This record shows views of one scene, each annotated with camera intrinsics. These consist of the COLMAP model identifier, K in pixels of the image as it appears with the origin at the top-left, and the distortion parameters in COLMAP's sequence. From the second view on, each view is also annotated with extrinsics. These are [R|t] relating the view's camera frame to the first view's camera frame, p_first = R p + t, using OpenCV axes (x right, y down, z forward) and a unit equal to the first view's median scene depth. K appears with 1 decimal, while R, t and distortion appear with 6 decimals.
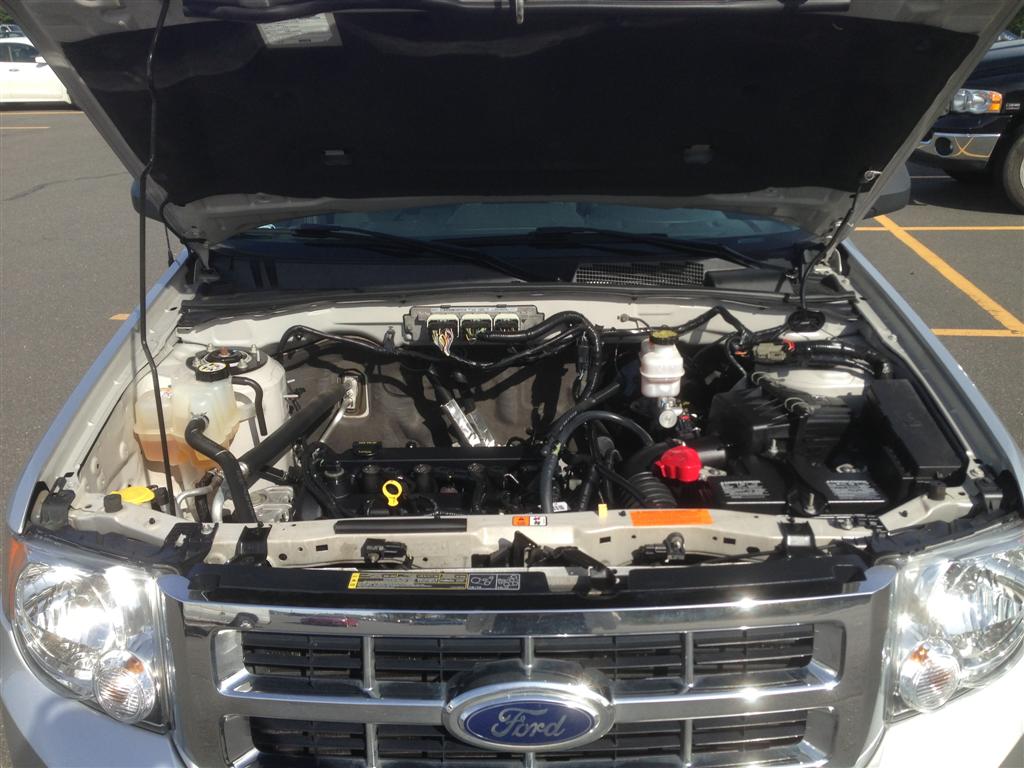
lens RADIAL K [[942.3, 0, 512.0], [0, 942.3, 384.0], [0, 0, 1]] dist [0.041031, -0.027341]
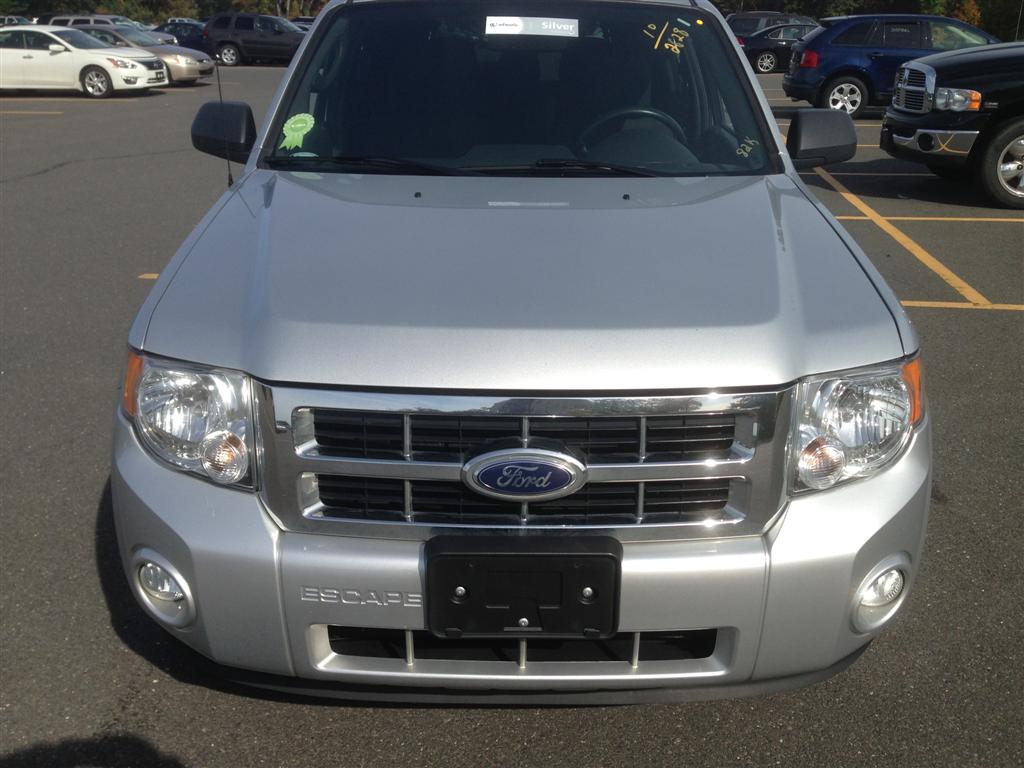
lens RADIAL K [[961.1, 0, 505.4], [0, 961.1, 386.6], [0, 0, 1]] dist [0.033907, -0.021765]
pose [[0.999704, 0.024214, -0.002184, -0.002292], [-0.024233, 0.999662, -0.009448, 0.055449], [0.001954, 0.009499, 0.999953, -0.090718]]
